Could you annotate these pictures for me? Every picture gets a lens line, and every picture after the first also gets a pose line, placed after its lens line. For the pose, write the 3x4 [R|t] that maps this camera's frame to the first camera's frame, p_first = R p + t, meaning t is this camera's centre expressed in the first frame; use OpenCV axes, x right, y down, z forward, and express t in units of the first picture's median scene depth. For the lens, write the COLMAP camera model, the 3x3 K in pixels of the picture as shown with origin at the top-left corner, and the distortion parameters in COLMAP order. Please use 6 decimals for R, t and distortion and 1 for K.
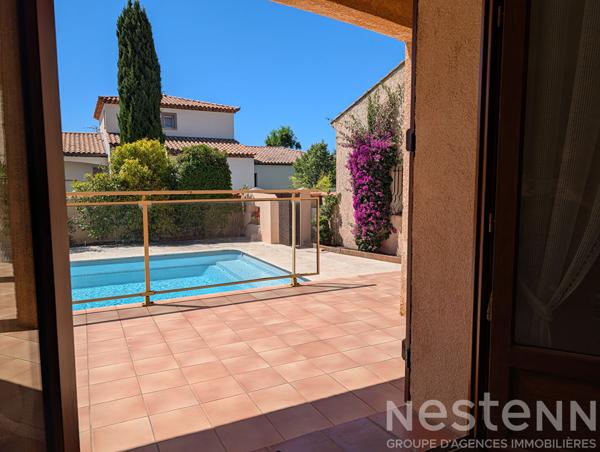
lens RADIAL K [[428.2, 0, 303.2], [0, 428.2, 225.8], [0, 0, 1]] dist [0.045256, -0.054723]
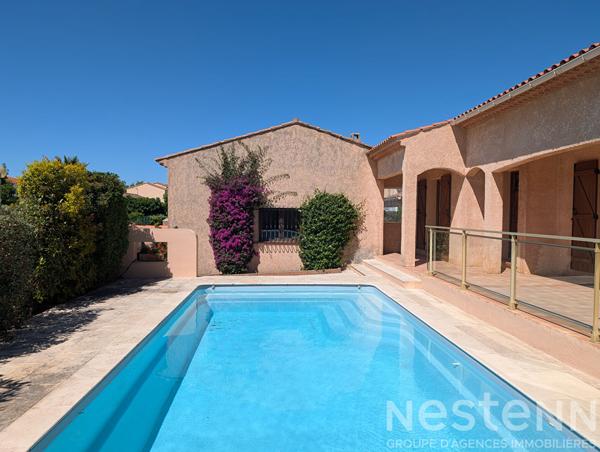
lens RADIAL K [[428.2, 0, 303.2], [0, 428.2, 225.8], [0, 0, 1]] dist [0.045256, -0.054723]
pose [[0.390089, -0.017602, 0.920609, -0.924361], [0.080790, 0.996616, -0.015178, -0.044001], [-0.917226, 0.080297, 0.390191, 0.349555]]
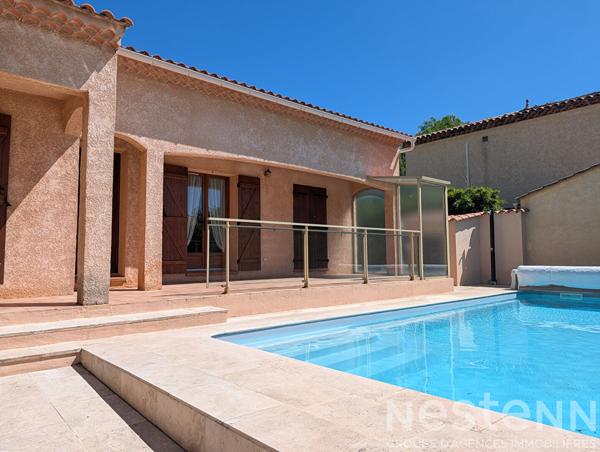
lens RADIAL K [[428.2, 0, 303.2], [0, 428.2, 225.8], [0, 0, 1]] dist [0.045256, -0.054723]
pose [[-0.966793, -0.008151, -0.255429, 0.035829], [-0.015165, 0.999560, 0.025501, -0.042450], [0.255109, 0.028527, -0.966491, 1.061553]]
